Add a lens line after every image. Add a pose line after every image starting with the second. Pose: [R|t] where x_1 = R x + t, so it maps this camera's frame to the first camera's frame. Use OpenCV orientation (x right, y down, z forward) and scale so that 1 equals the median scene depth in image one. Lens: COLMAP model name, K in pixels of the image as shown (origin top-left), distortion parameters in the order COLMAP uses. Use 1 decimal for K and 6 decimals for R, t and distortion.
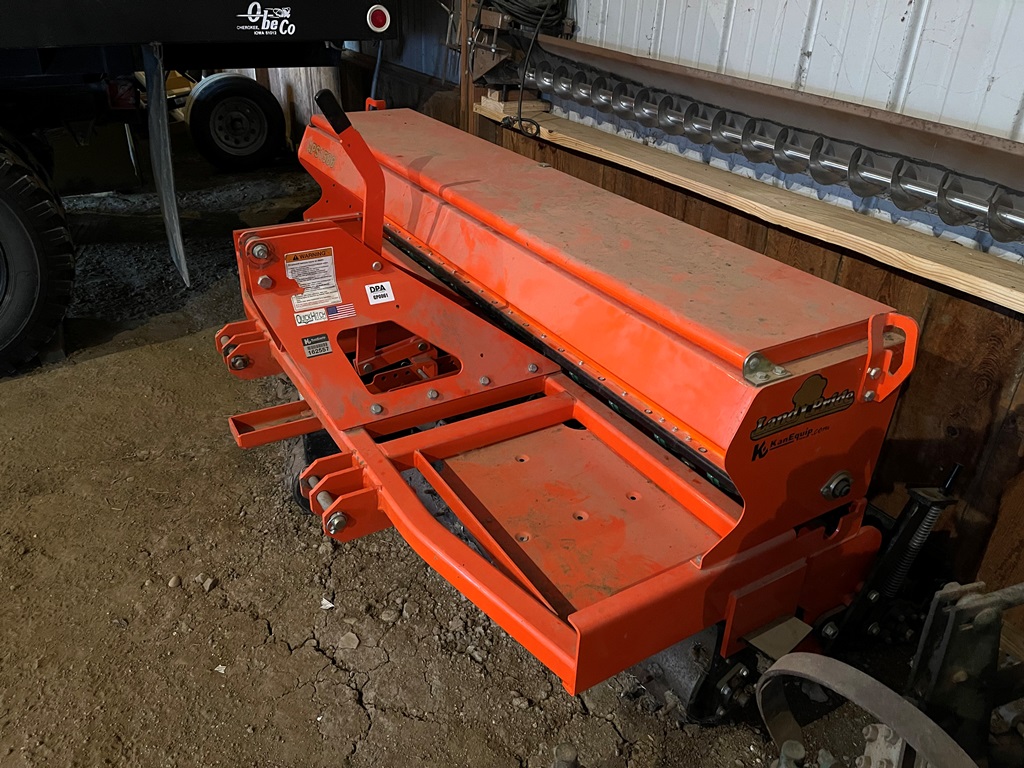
lens RADIAL K [[775.5, 0, 504.6], [0, 775.5, 386.1], [0, 0, 1]] dist [0.059282, -0.074327]
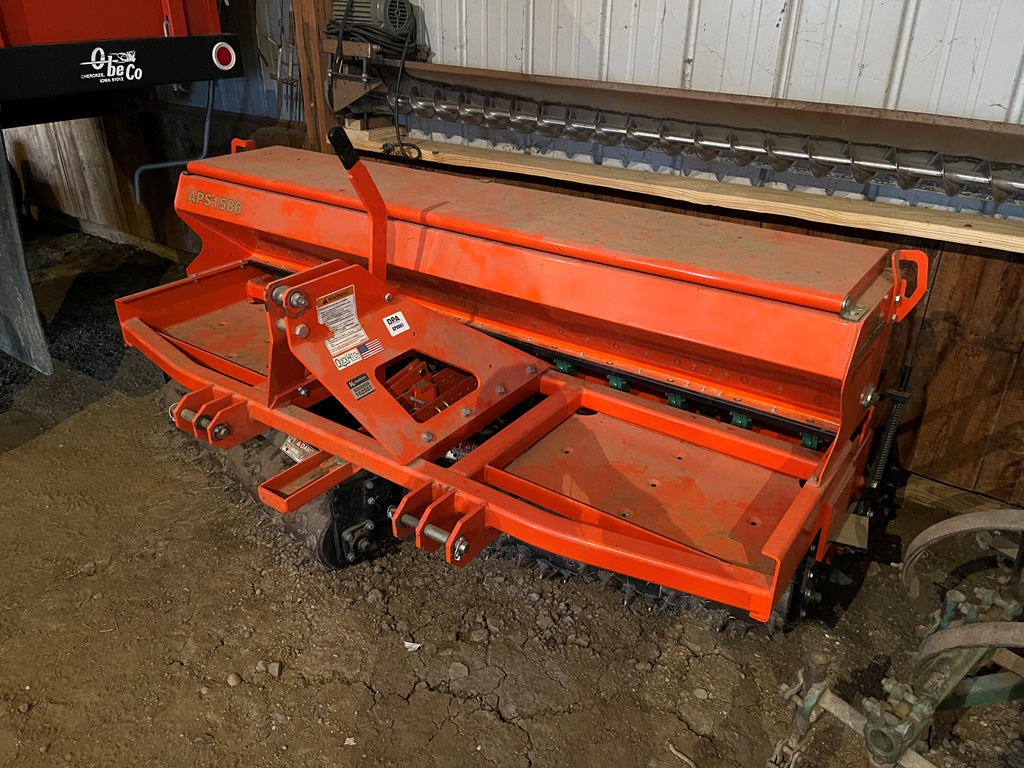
lens RADIAL K [[775.5, 0, 506.8], [0, 775.5, 385.5], [0, 0, 1]] dist [0.059282, -0.074327]
pose [[0.915046, -0.209761, 0.344515, -0.373615], [0.219406, 0.975569, 0.011232, -0.021899], [-0.338454, 0.065311, 0.938714, 0.023638]]
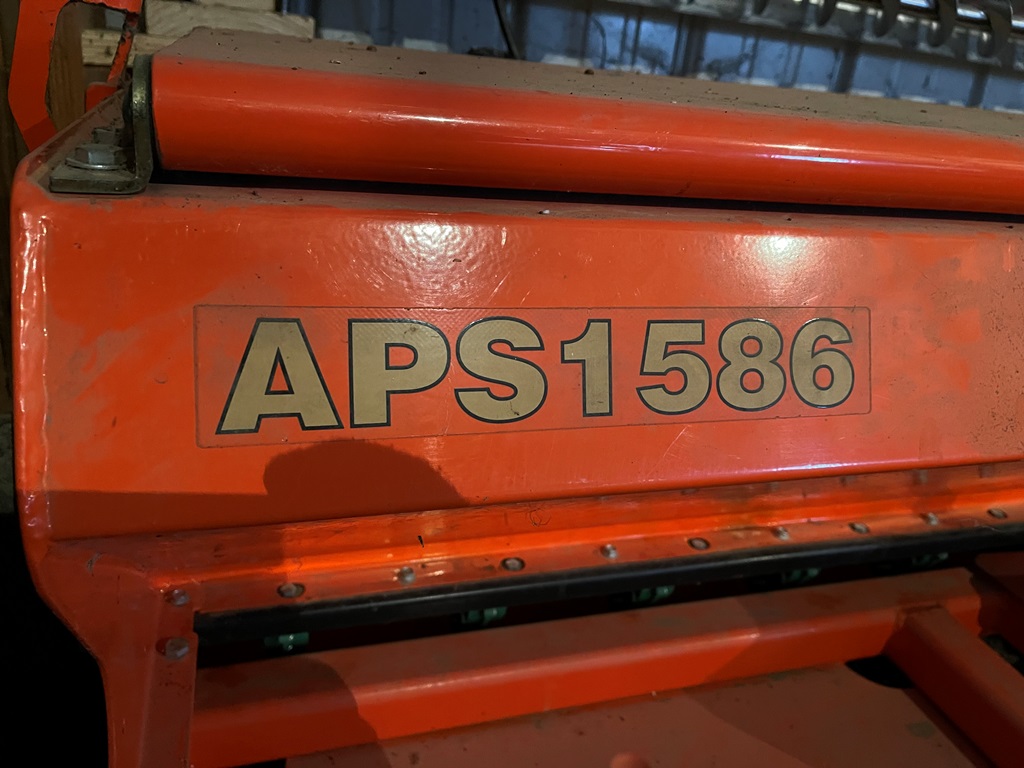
lens RADIAL K [[775.5, 0, 506.8], [0, 775.5, 386.0], [0, 0, 1]] dist [0.059282, -0.074327]
pose [[0.234127, -0.403186, 0.884661, -0.449420], [0.393572, 0.871362, 0.292965, -0.440014], [-0.888980, 0.279587, 0.362692, 1.276652]]
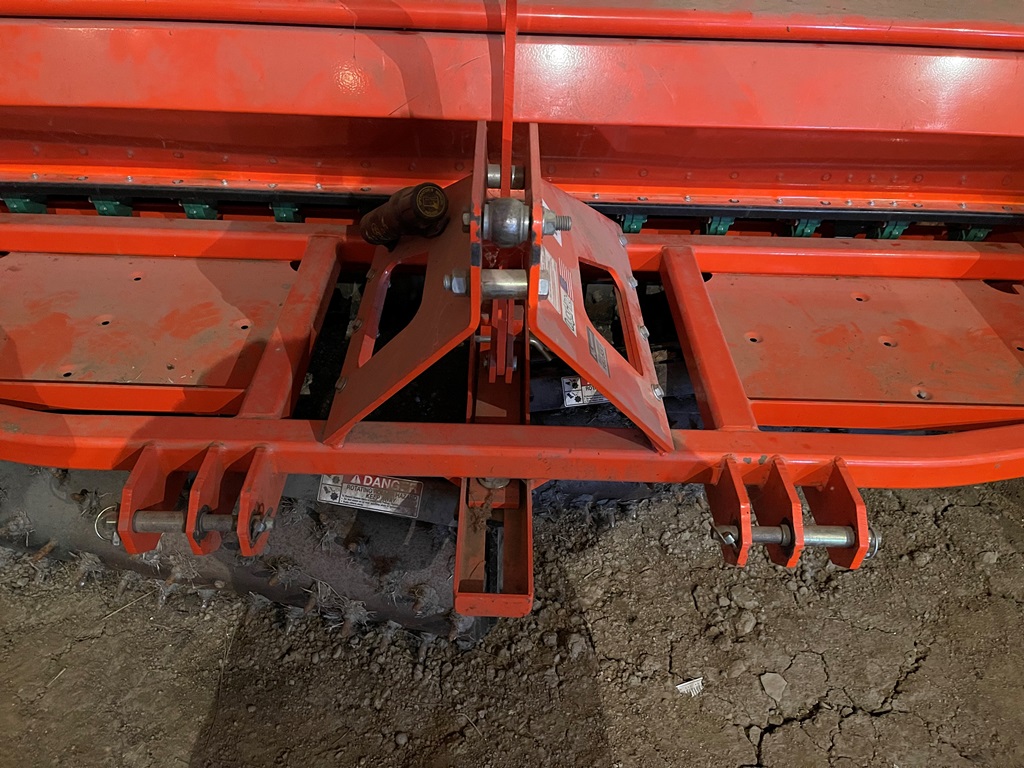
lens RADIAL K [[775.5, 0, 515.2], [0, 775.5, 378.1], [0, 0, 1]] dist [0.059282, -0.074327]
pose [[0.509876, -0.553619, 0.658431, -0.573042], [0.408420, 0.829423, 0.381119, -0.239071], [-0.757113, 0.074593, 0.649012, 0.642435]]
